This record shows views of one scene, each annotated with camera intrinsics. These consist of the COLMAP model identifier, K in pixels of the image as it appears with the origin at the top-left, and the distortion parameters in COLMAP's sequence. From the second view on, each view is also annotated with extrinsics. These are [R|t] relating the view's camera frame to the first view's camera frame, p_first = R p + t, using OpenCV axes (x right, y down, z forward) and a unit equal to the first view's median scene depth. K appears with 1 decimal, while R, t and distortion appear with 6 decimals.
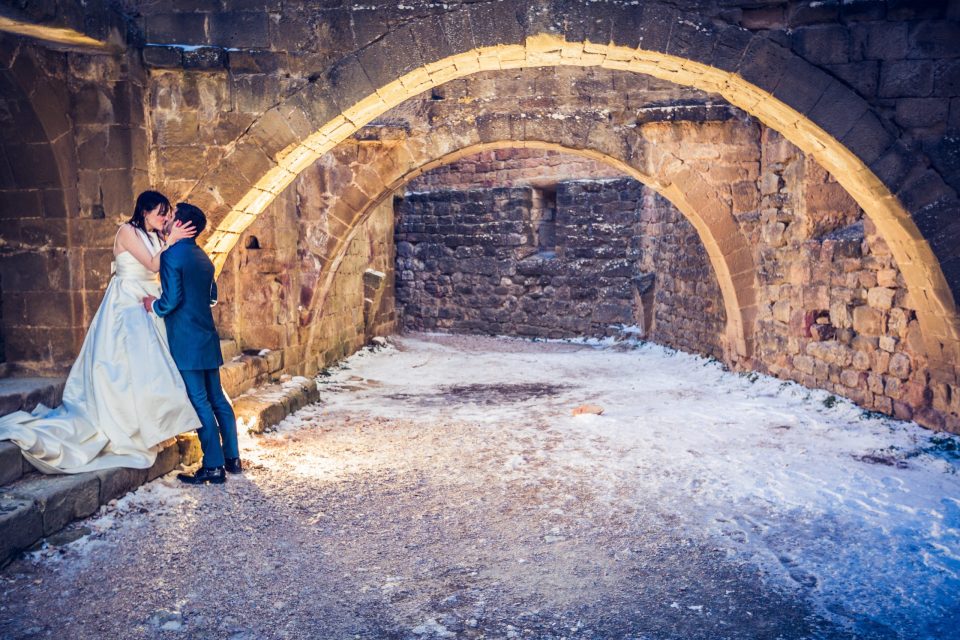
lens RADIAL K [[889.3, 0, 457.2], [0, 889.3, 332.7], [0, 0, 1]] dist [0.039177, 0.000000]
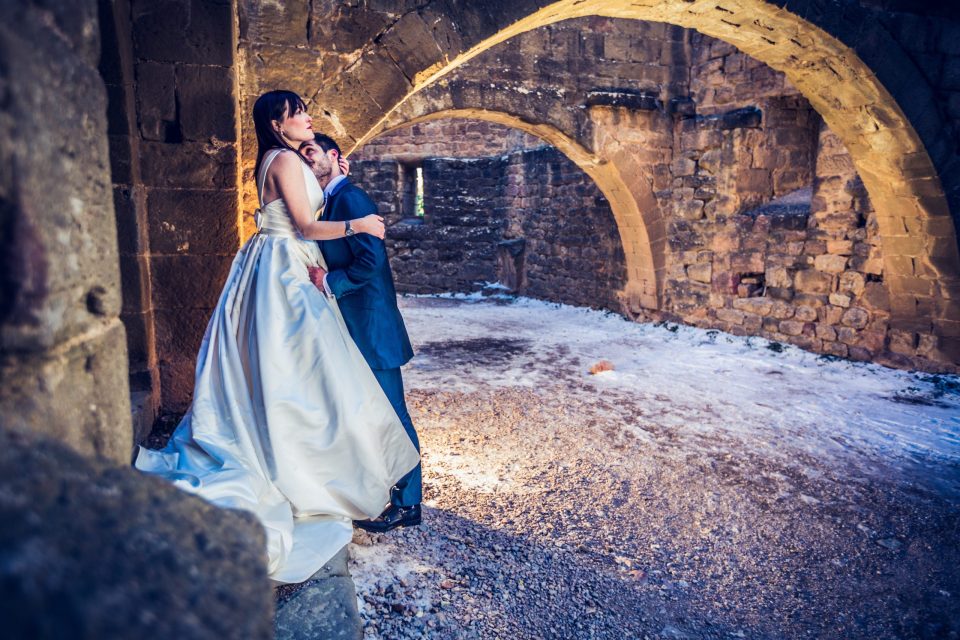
lens RADIAL K [[635.7, 0, 494.9], [0, 635.7, 330.2], [0, 0, 1]] dist [-0.022964, 0.032161]
pose [[0.905318, -0.044458, 0.422402, -0.282078], [0.012415, 0.996852, 0.078310, -0.018224], [-0.424553, -0.065651, 0.903020, 0.348943]]
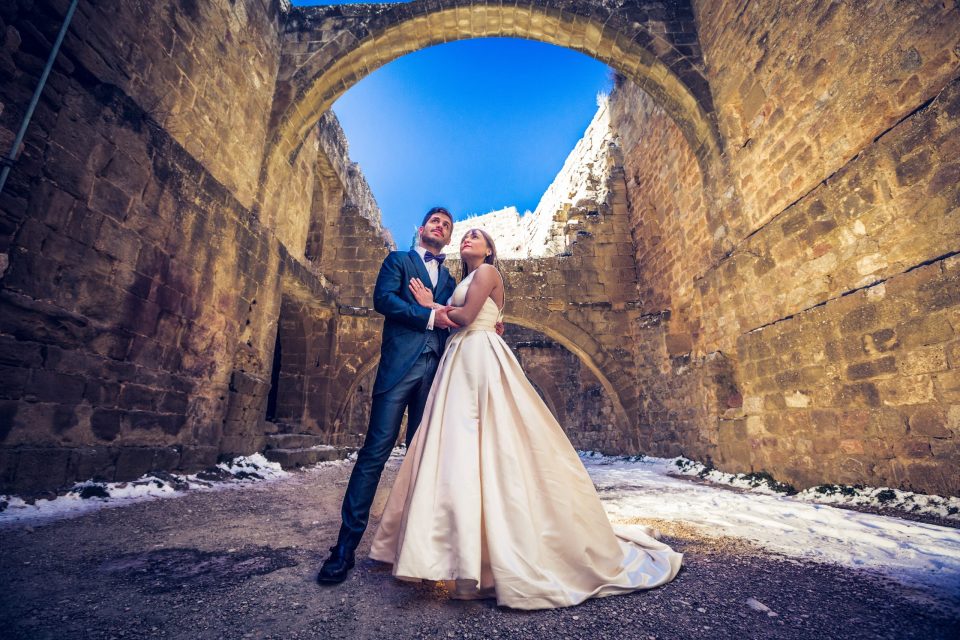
lens RADIAL K [[470.5, 0, 467.1], [0, 470.5, 323.8], [0, 0, 1]] dist [-0.016349, 0.013002]
pose [[0.997217, 0.038879, 0.063606, -0.029371], [-0.016782, 0.948410, -0.316602, 0.141446], [-0.072634, 0.314653, 0.946424, -0.306530]]
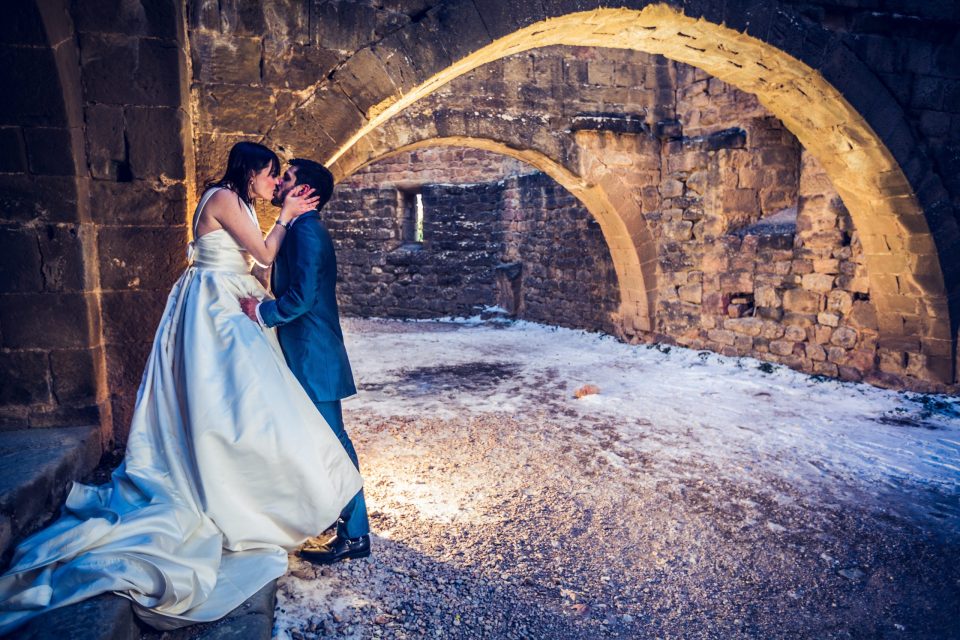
lens RADIAL K [[635.7, 0, 493.6], [0, 635.7, 326.0], [0, 0, 1]] dist [-0.022964, 0.032161]
pose [[0.916381, -0.042074, 0.398089, -0.246302], [0.029669, 0.998865, 0.037274, -0.021441], [-0.399206, -0.022346, 0.916589, 0.333137]]
